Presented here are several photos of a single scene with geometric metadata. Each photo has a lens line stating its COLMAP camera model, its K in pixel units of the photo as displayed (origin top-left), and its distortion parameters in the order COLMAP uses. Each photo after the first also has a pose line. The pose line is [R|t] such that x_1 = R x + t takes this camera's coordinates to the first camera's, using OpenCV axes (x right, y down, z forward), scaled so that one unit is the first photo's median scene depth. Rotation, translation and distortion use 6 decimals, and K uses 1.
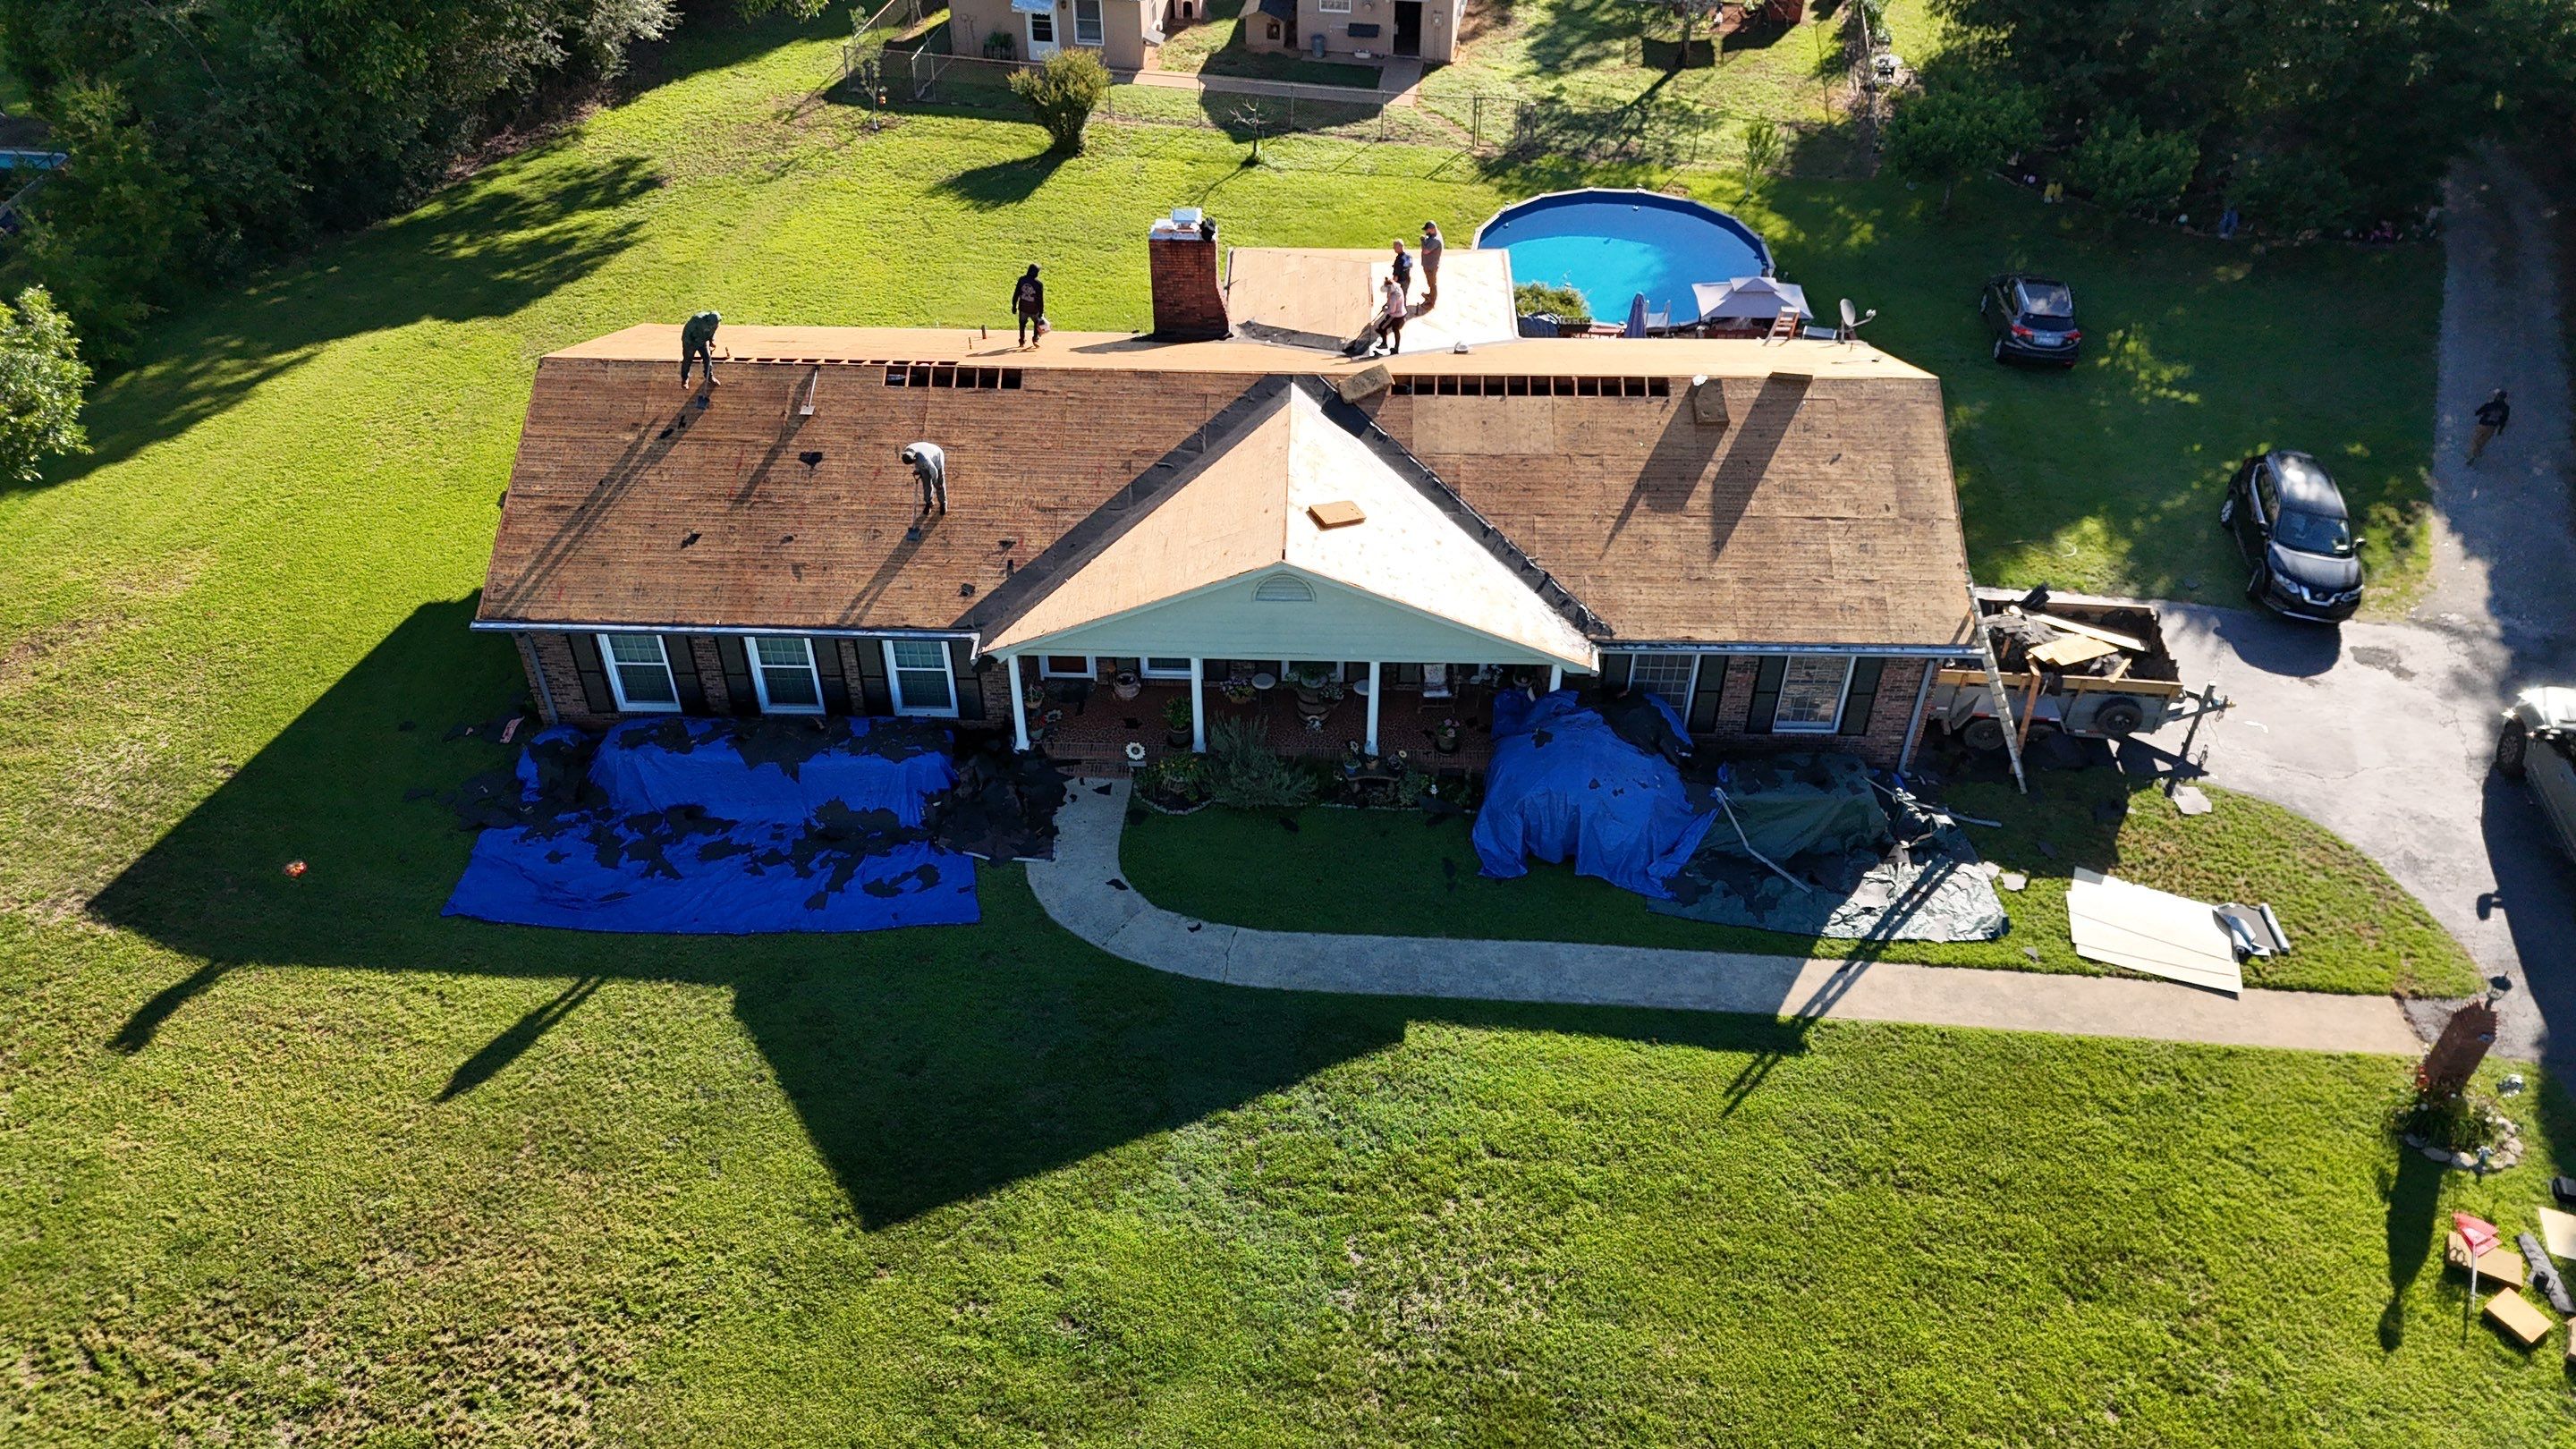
lens RADIAL K [[1881.6, 0, 1244.0], [0, 1881.6, 682.1], [0, 0, 1]] dist [0.083690, -0.070214]
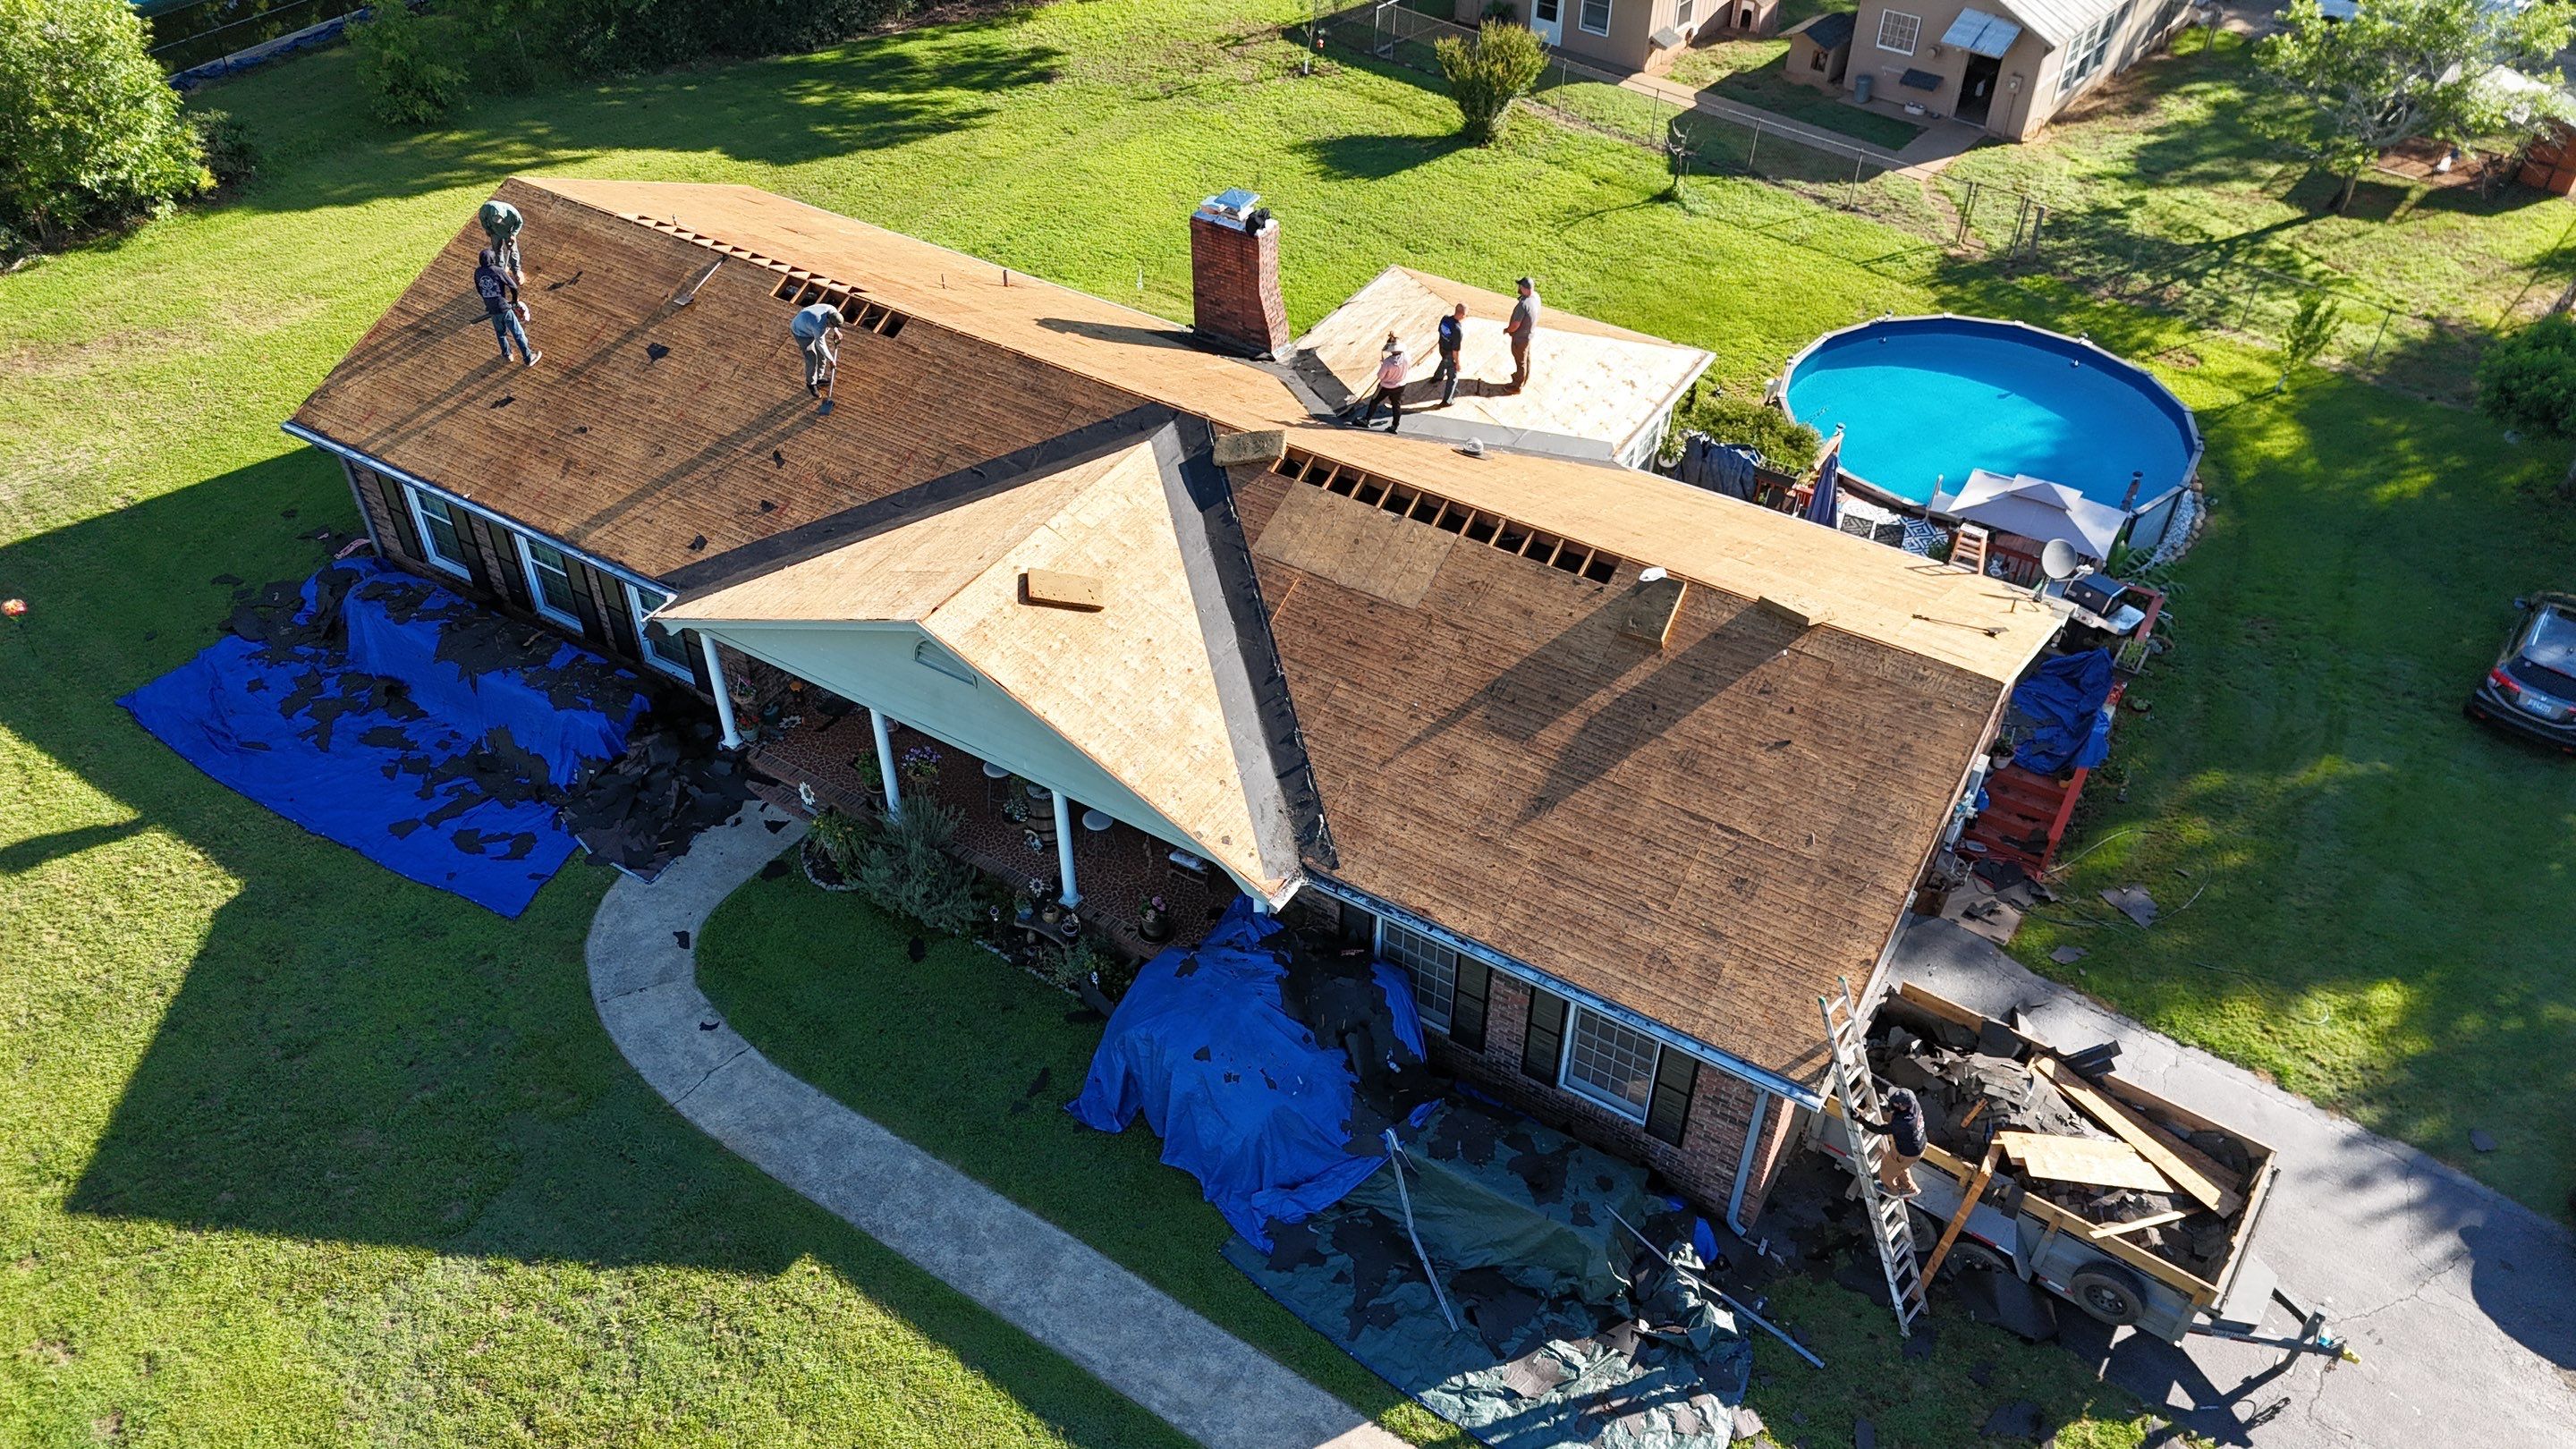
lens RADIAL K [[1881.6, 0, 1244.0], [0, 1881.6, 682.1], [0, 0, 1]] dist [0.083690, -0.070214]
pose [[0.868011, 0.322855, -0.377255, 0.388241], [-0.322664, 0.944233, 0.065669, -0.120391], [0.377418, 0.064726, 0.923778, 0.307043]]
